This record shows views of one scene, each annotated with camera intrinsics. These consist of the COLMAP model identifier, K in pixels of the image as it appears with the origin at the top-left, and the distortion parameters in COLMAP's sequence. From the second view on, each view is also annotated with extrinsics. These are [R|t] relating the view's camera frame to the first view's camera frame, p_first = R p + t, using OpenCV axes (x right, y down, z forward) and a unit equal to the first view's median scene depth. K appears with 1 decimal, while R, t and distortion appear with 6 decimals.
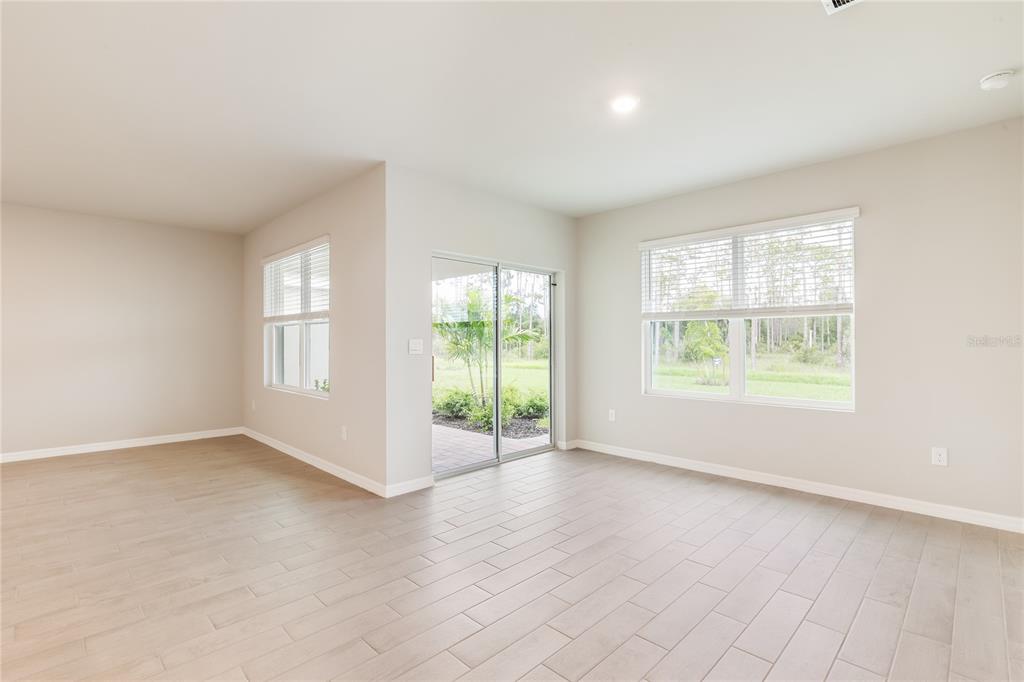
lens RADIAL K [[474.1, 0, 512.0], [0, 474.1, 341.0], [0, 0, 1]] dist [-0.000479, -0.000009]
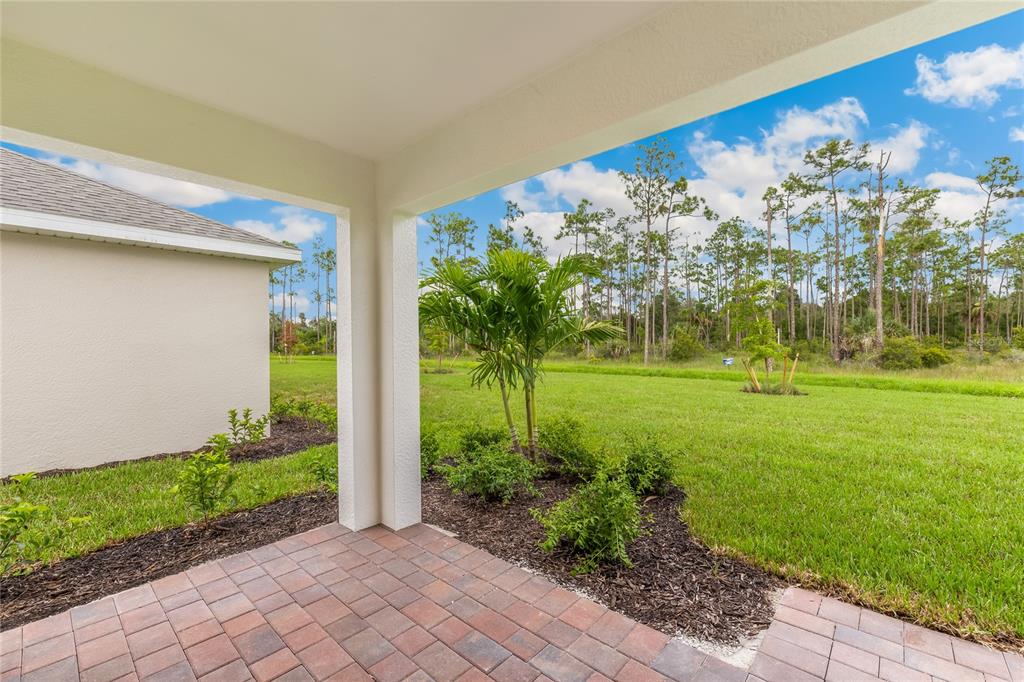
lens RADIAL K [[428.3, 0, 509.5], [0, 428.3, 341.0], [0, 0, 1]] dist [0.001075, -0.000053]
pose [[0.998508, -0.007155, 0.054130, -0.059690], [0.007087, 0.999974, 0.001455, -0.001214], [-0.054139, -0.001070, 0.998533, 0.270959]]
